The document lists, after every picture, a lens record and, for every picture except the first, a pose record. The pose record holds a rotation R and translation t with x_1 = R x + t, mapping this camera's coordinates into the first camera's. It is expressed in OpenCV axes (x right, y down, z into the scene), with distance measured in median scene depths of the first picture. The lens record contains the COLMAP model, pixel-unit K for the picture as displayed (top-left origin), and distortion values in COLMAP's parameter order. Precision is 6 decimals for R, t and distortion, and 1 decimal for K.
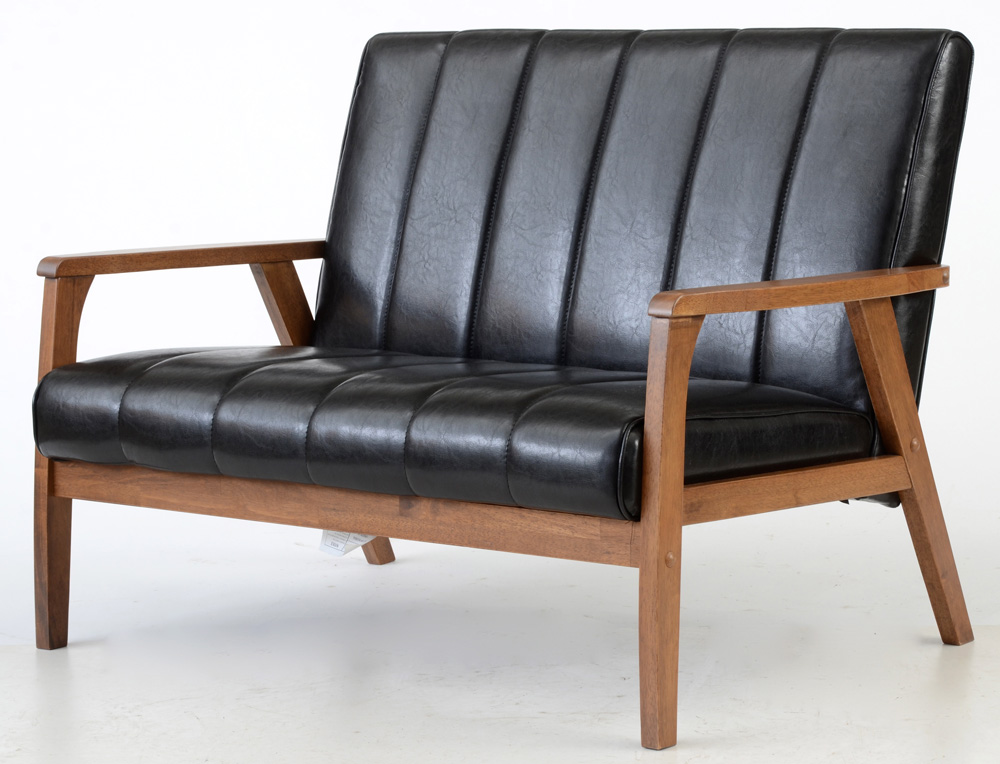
lens RADIAL K [[3025.3, 0, 500.0], [0, 3025.3, 382.0], [0, 0, 1]] dist [0.506406, 0.718789]
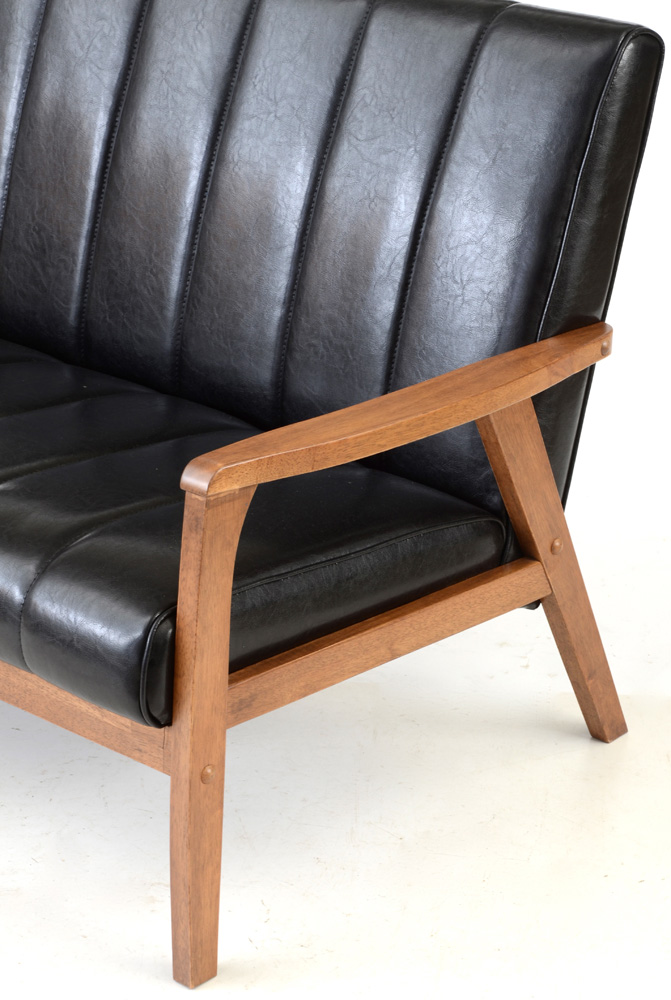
lens RADIAL K [[2477.1, 0, 335.5], [0, 2477.1, 500.0], [0, 0, 1]] dist [0.498614, -0.072674]
pose [[0.997900, 0.036049, -0.053809, 0.113493], [-0.020210, 0.962619, 0.270103, -0.177536], [0.061534, -0.268448, 0.961327, 0.351381]]
